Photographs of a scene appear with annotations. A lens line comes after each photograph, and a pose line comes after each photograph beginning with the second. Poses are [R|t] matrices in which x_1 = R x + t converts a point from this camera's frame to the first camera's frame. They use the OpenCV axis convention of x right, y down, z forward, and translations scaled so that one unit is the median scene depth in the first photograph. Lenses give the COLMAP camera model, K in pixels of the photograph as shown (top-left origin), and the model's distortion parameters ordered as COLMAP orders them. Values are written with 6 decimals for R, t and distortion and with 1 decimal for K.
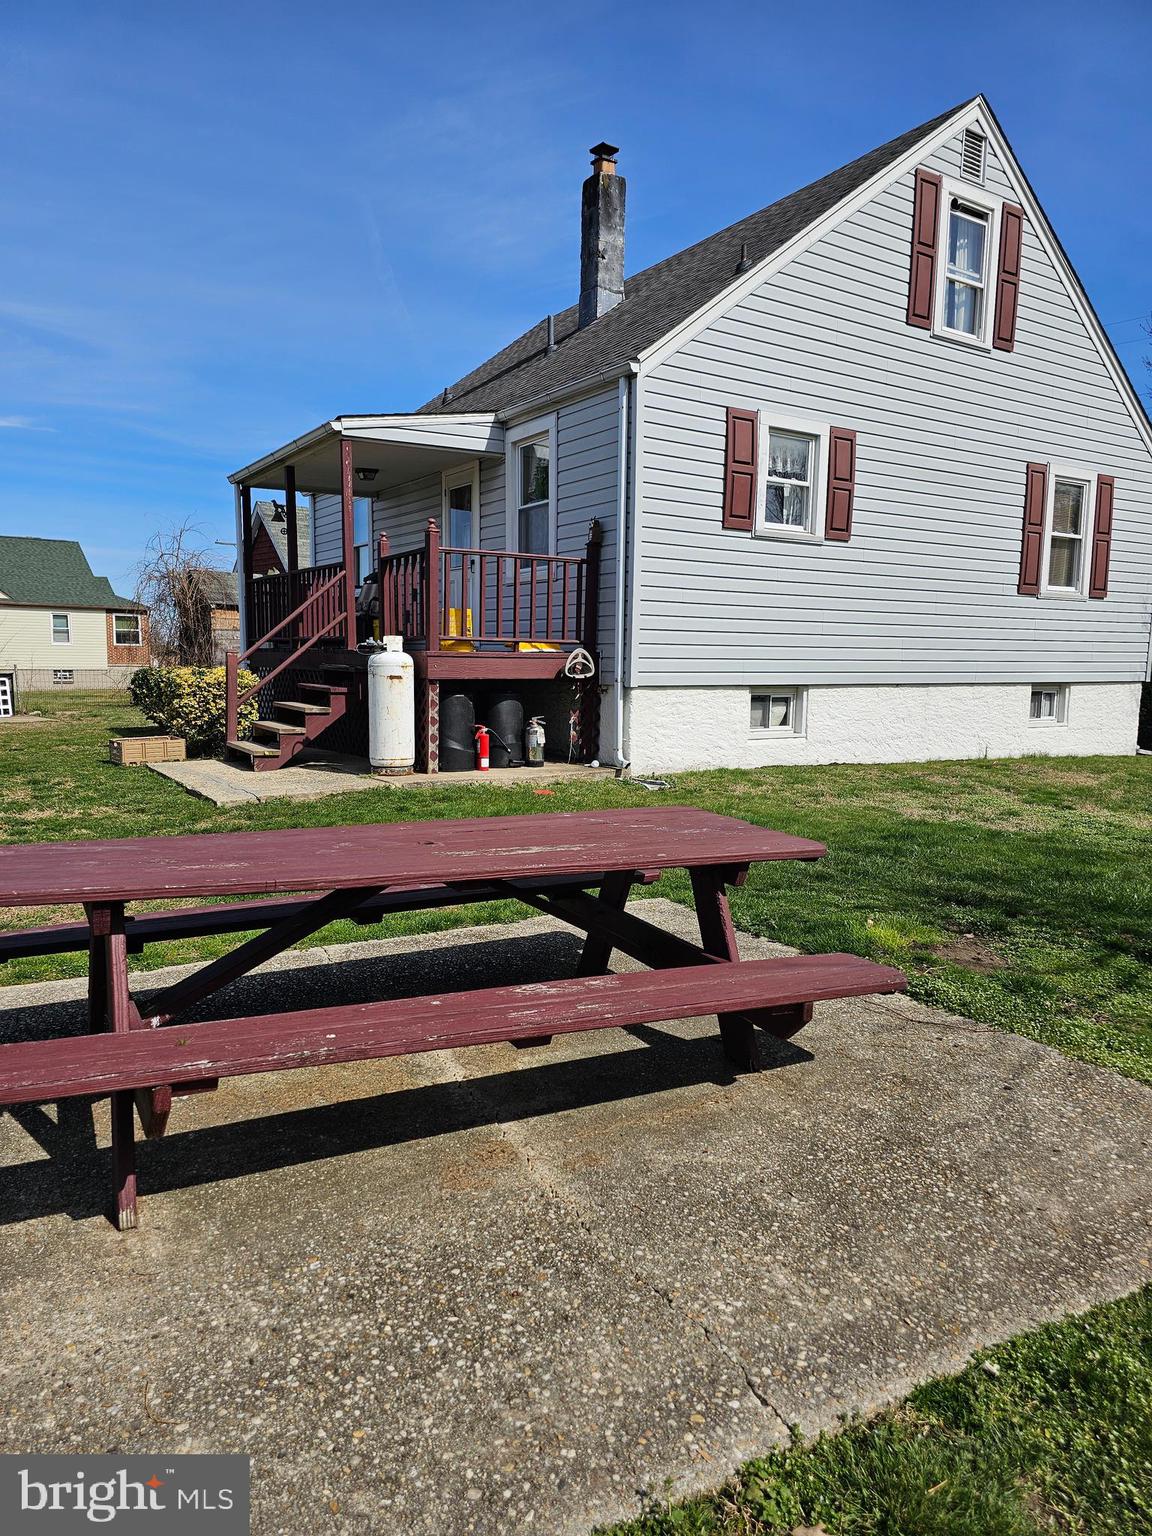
lens RADIAL K [[1031.5, 0, 569.5], [0, 1031.5, 794.0], [0, 0, 1]] dist [0.074628, -0.071108]
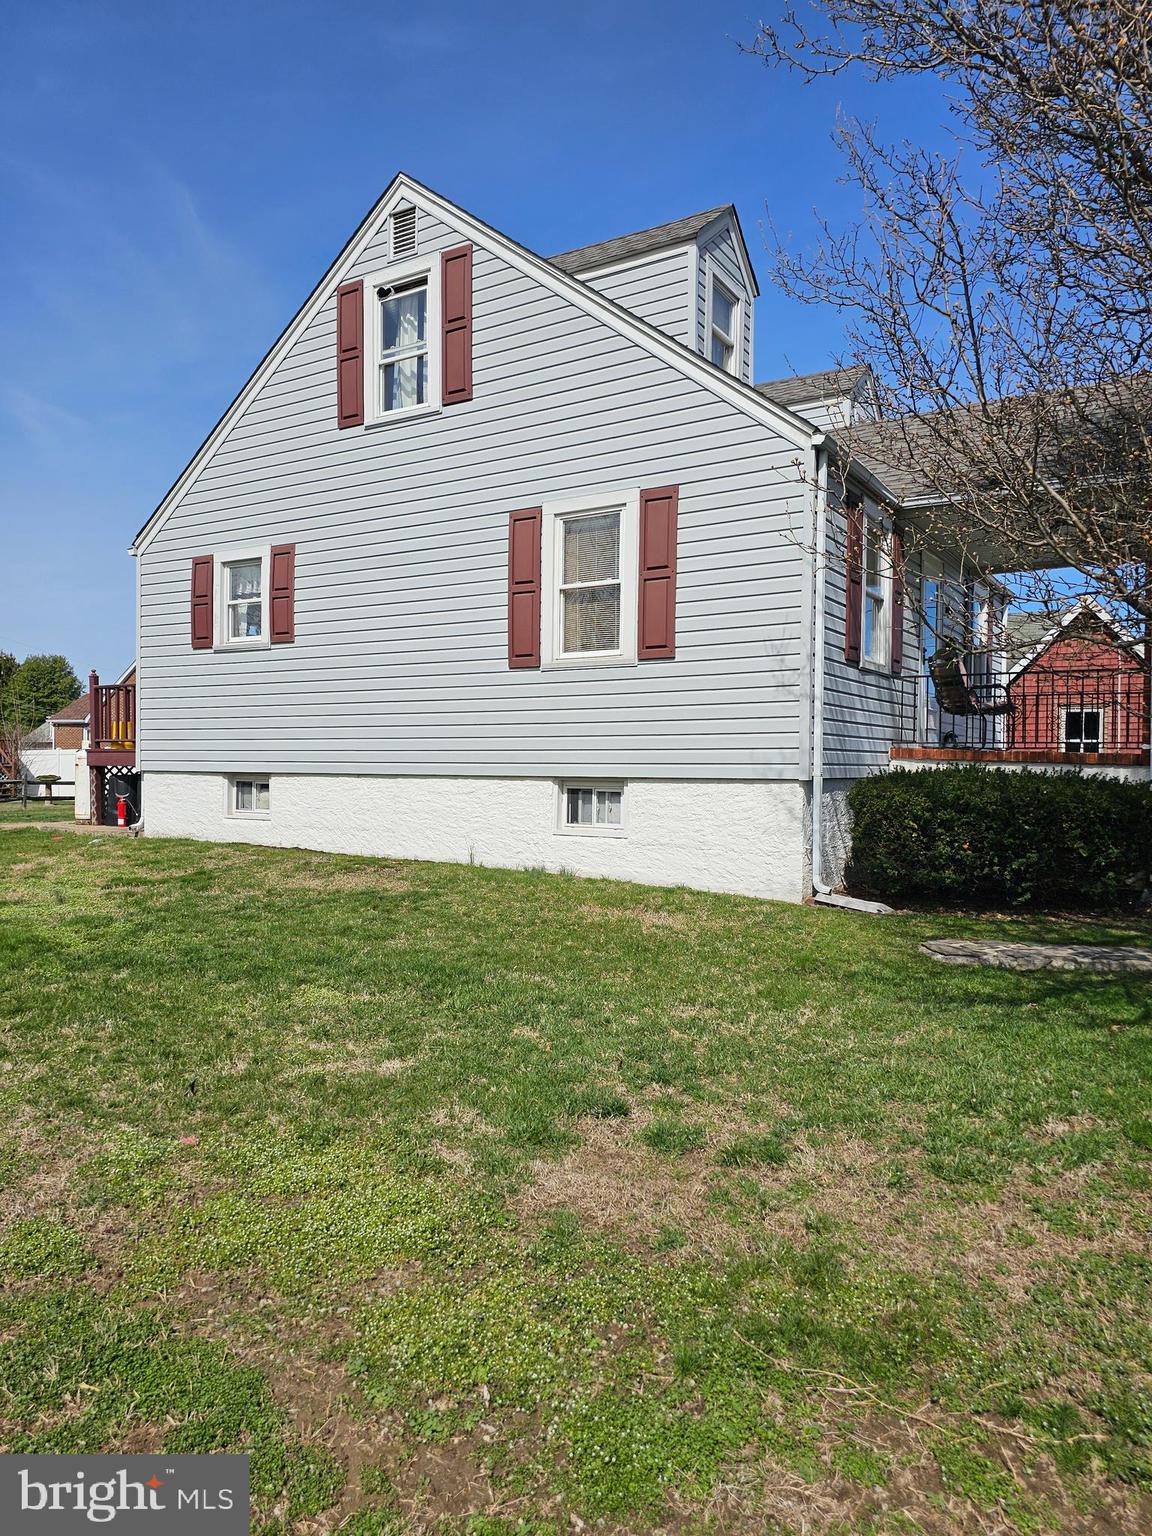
lens RADIAL K [[1031.5, 0, 569.5], [0, 1031.5, 794.0], [0, 0, 1]] dist [0.074628, -0.071108]
pose [[0.412270, 0.012107, -0.910981, 1.364038], [-0.124543, 0.991274, -0.043189, -0.074391], [0.902509, 0.131262, 0.410180, 0.830890]]
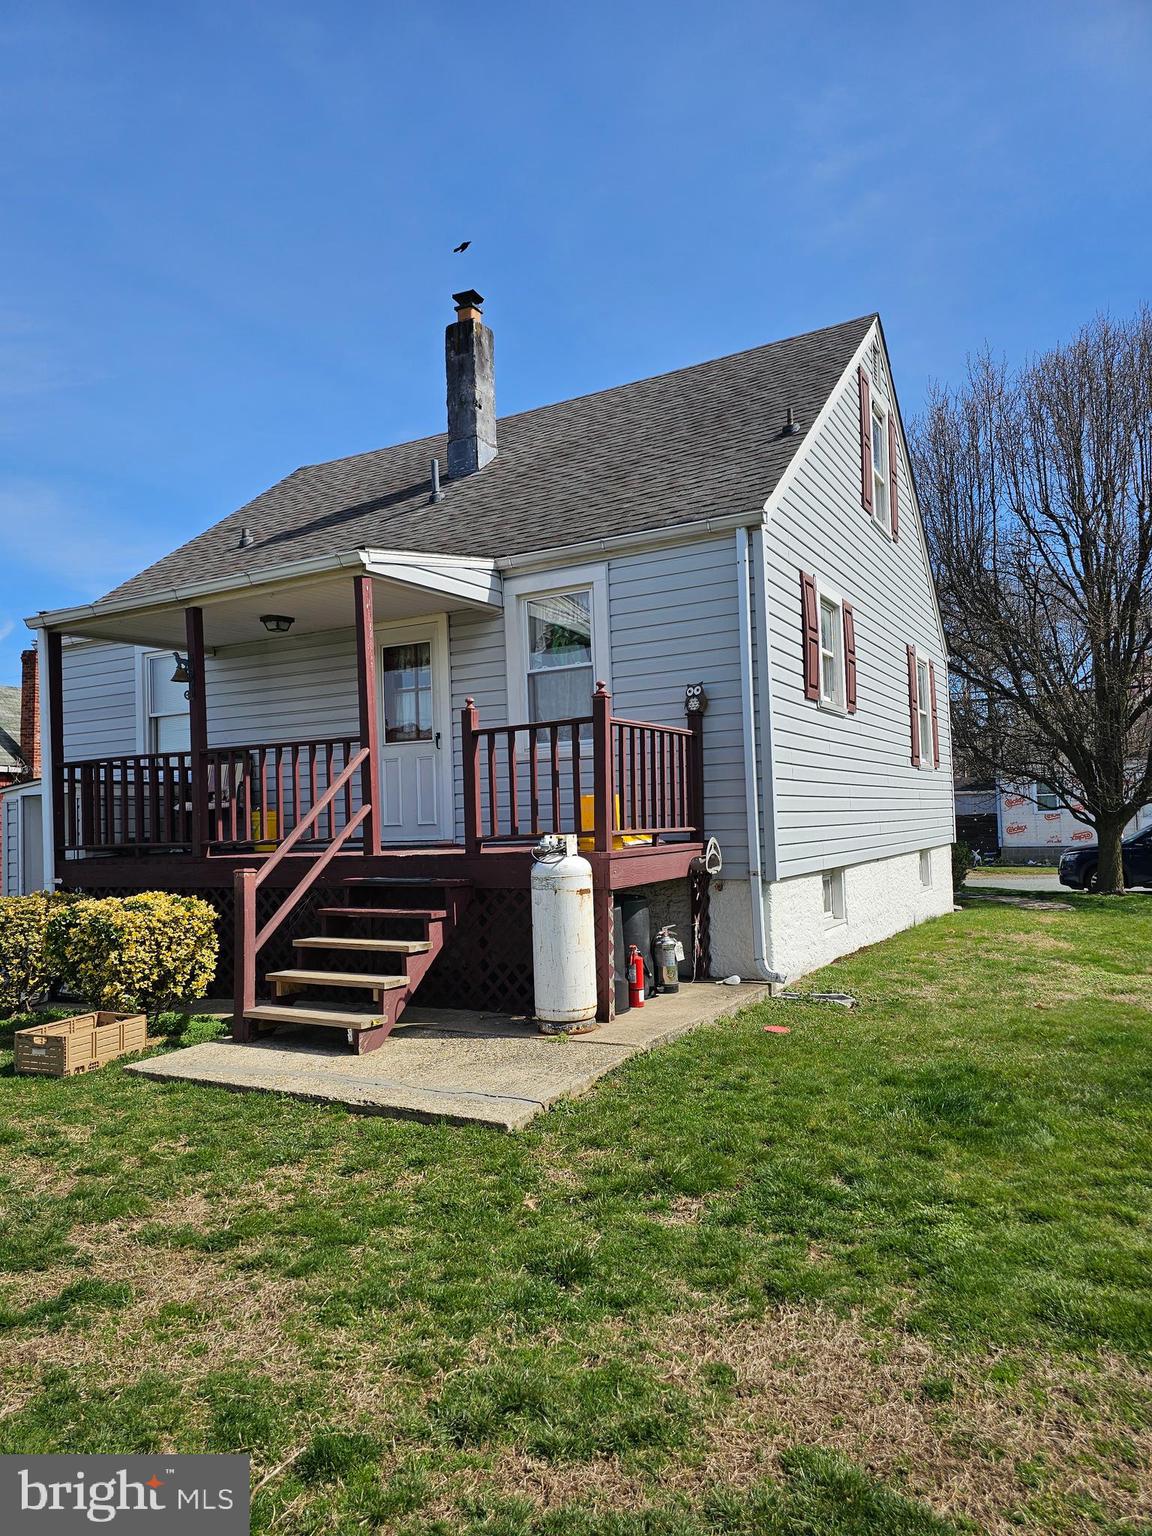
lens RADIAL K [[1031.5, 0, 569.5], [0, 1031.5, 794.0], [0, 0, 1]] dist [0.074628, -0.071108]
pose [[0.880533, -0.029522, 0.473065, -0.415981], [0.106141, 0.984994, -0.136094, -0.067460], [-0.461948, 0.170047, 0.870453, 0.298972]]
